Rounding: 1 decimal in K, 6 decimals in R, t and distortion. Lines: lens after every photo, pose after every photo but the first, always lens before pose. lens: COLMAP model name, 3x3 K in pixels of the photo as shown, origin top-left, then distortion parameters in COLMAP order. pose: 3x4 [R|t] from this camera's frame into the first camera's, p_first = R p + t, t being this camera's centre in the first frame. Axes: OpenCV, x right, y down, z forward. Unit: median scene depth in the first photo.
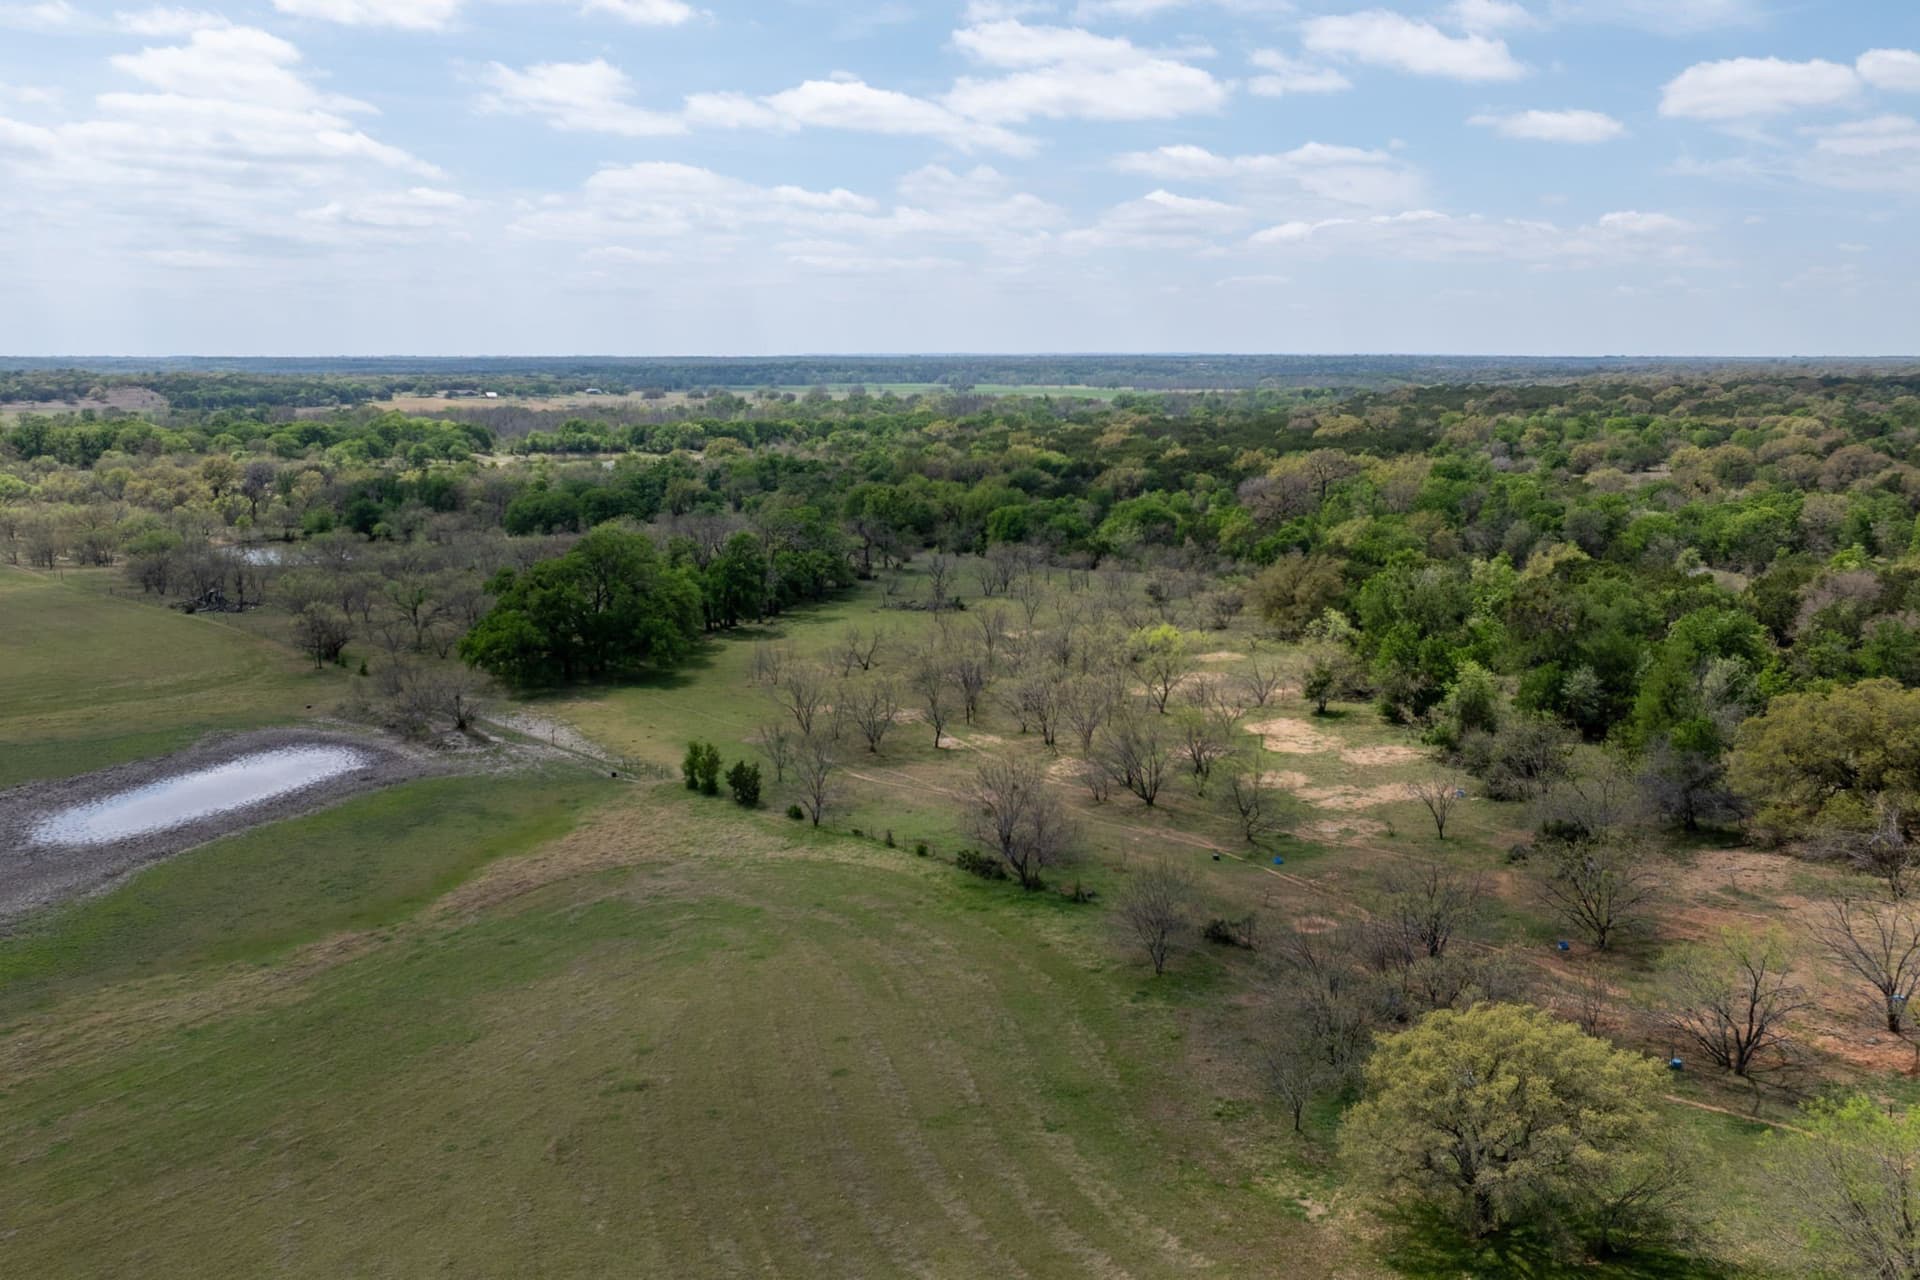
lens RADIAL K [[1648.0, 0, 1040.0], [0, 1648.0, 652.7], [0, 0, 1]] dist [-0.043468, 0.036904]
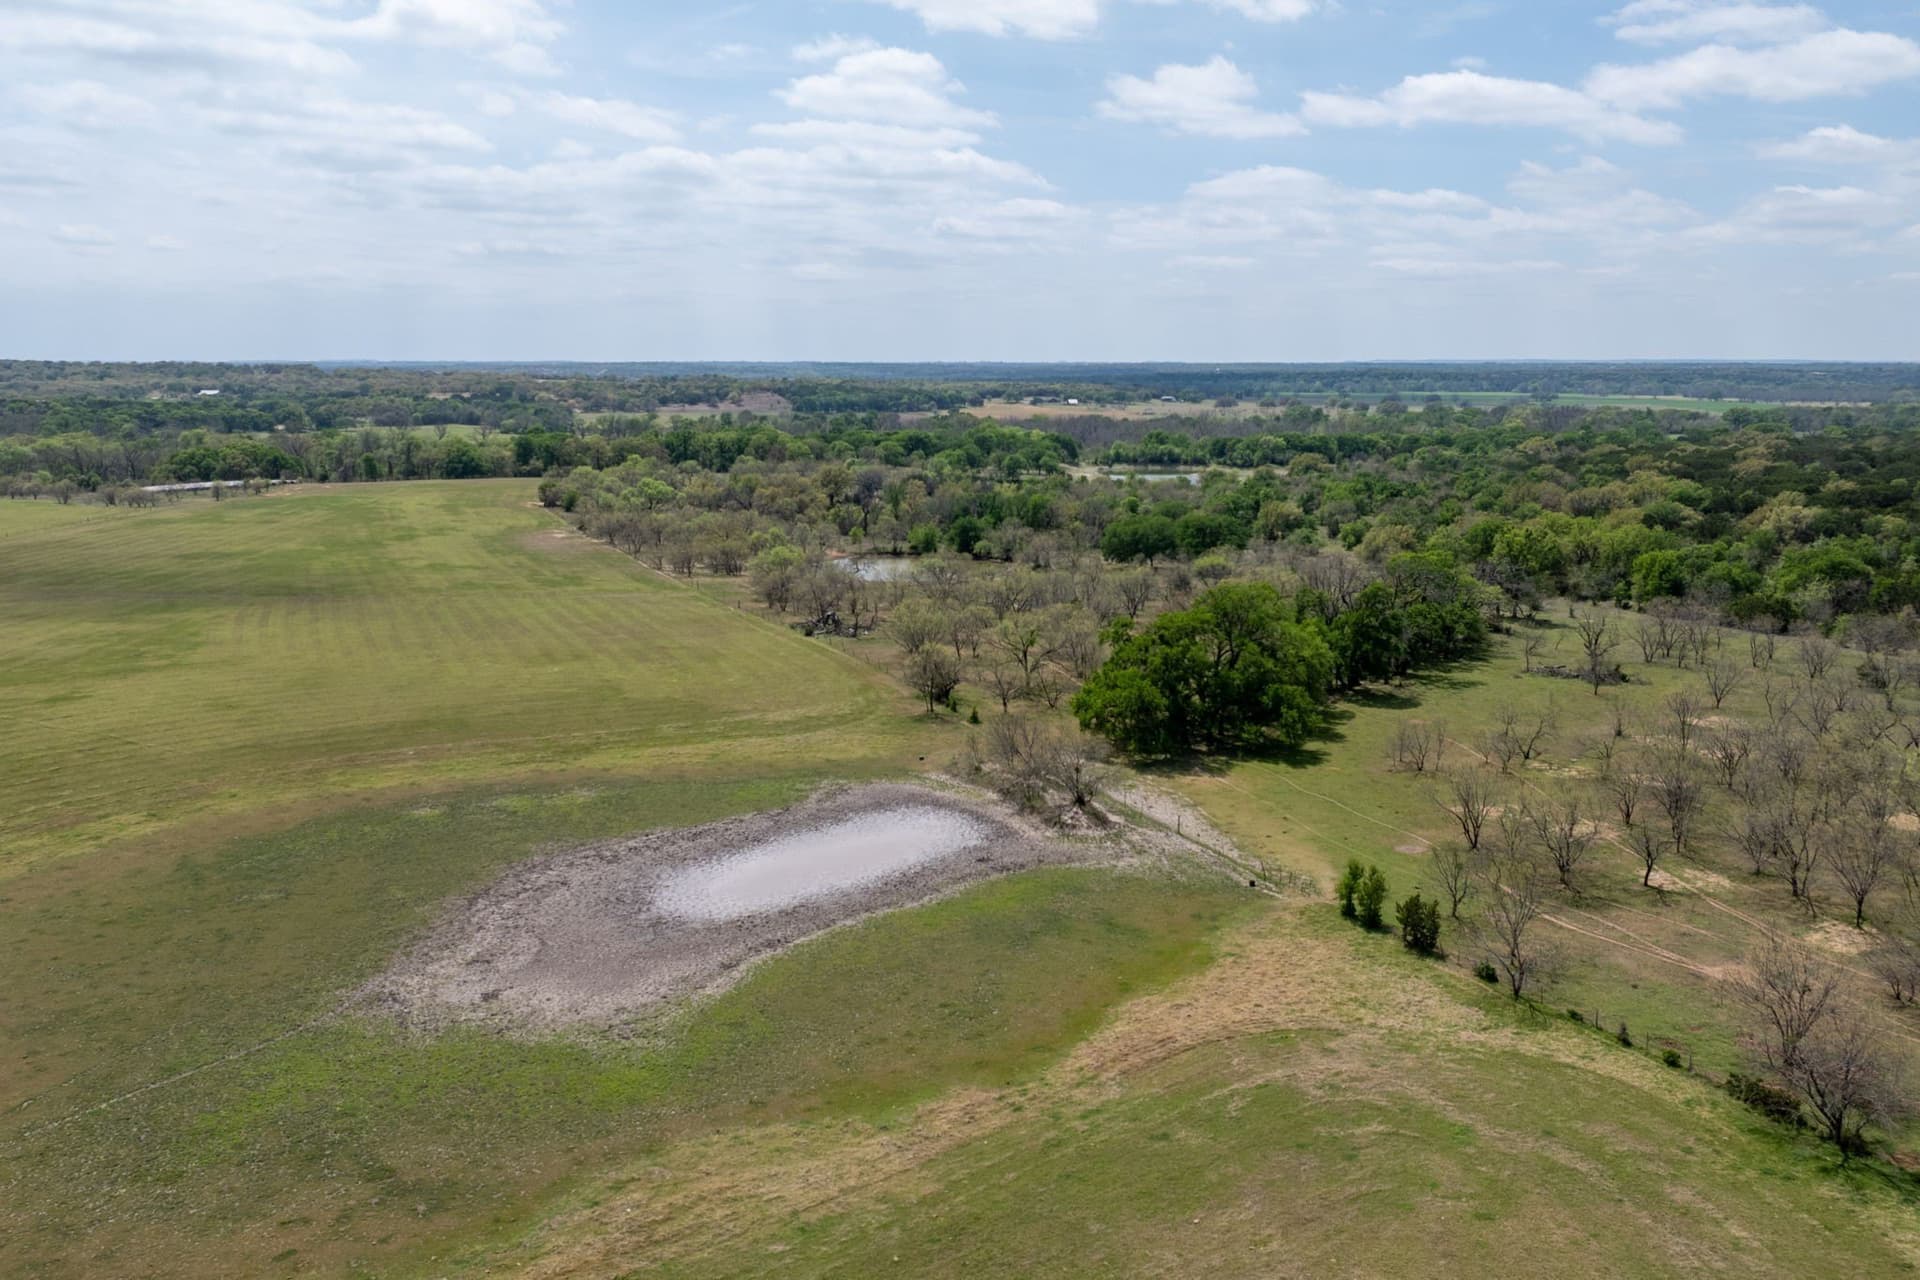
lens RADIAL K [[1601.6, 0, 981.1], [0, 1601.6, 710.0], [0, 0, 1]] dist [-0.010660, -0.009630]
pose [[0.933026, 0.076317, -0.351622, -0.053391], [-0.063295, 0.996821, 0.048400, -0.024695], [0.354197, -0.022902, 0.934890, 0.086092]]
